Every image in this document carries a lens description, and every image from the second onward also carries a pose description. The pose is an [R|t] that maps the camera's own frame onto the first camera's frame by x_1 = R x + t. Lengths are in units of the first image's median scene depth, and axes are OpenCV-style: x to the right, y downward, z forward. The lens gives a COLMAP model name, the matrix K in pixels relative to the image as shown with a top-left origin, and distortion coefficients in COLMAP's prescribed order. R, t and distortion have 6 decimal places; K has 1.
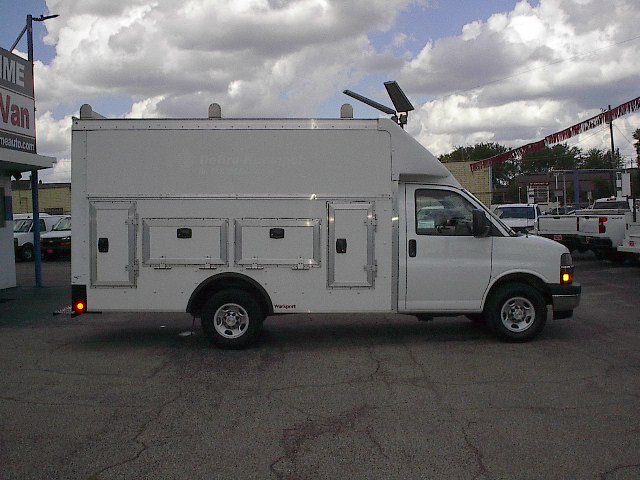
lens RADIAL K [[703.3, 0, 323.6], [0, 703.3, 226.2], [0, 0, 1]] dist [-0.095498, 0.000000]
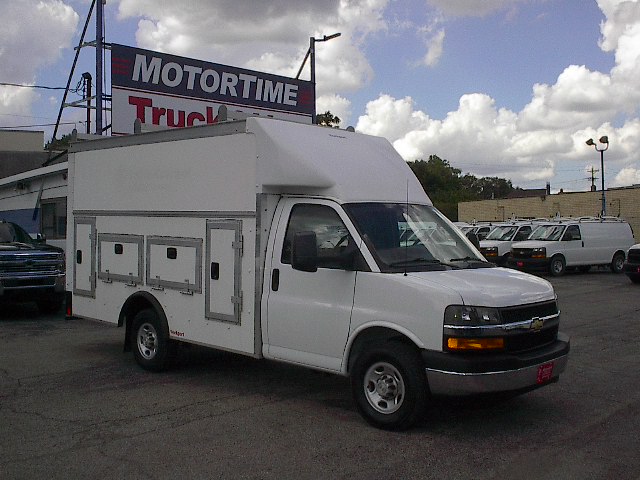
lens RADIAL K [[703.3, 0, 320.1], [0, 703.3, 244.7], [0, 0, 1]] dist [-0.095498, 0.000000]
pose [[0.730891, 0.037178, -0.681481, 0.699537], [-0.028662, 0.999306, 0.023777, -0.027955], [0.681892, 0.002154, 0.731450, 0.459313]]
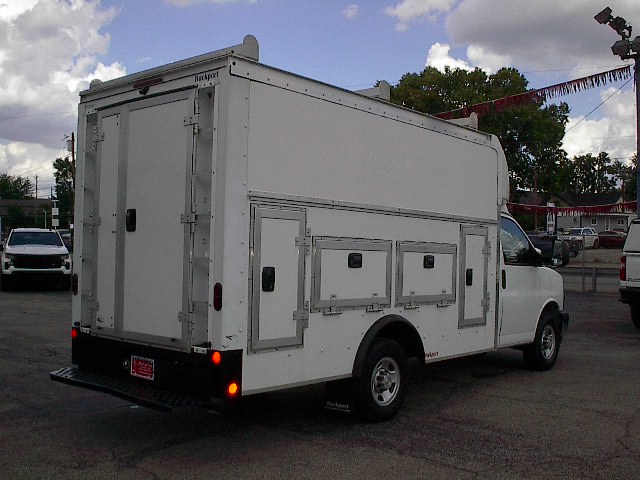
lens RADIAL K [[703.3, 0, 318.8], [0, 703.3, 238.7], [0, 0, 1]] dist [-0.095498, 0.000000]
pose [[0.659372, 0.034576, 0.751022, -0.732996], [-0.017576, 0.999378, -0.030579, 0.010658], [-0.751612, 0.006963, 0.659569, 0.575405]]
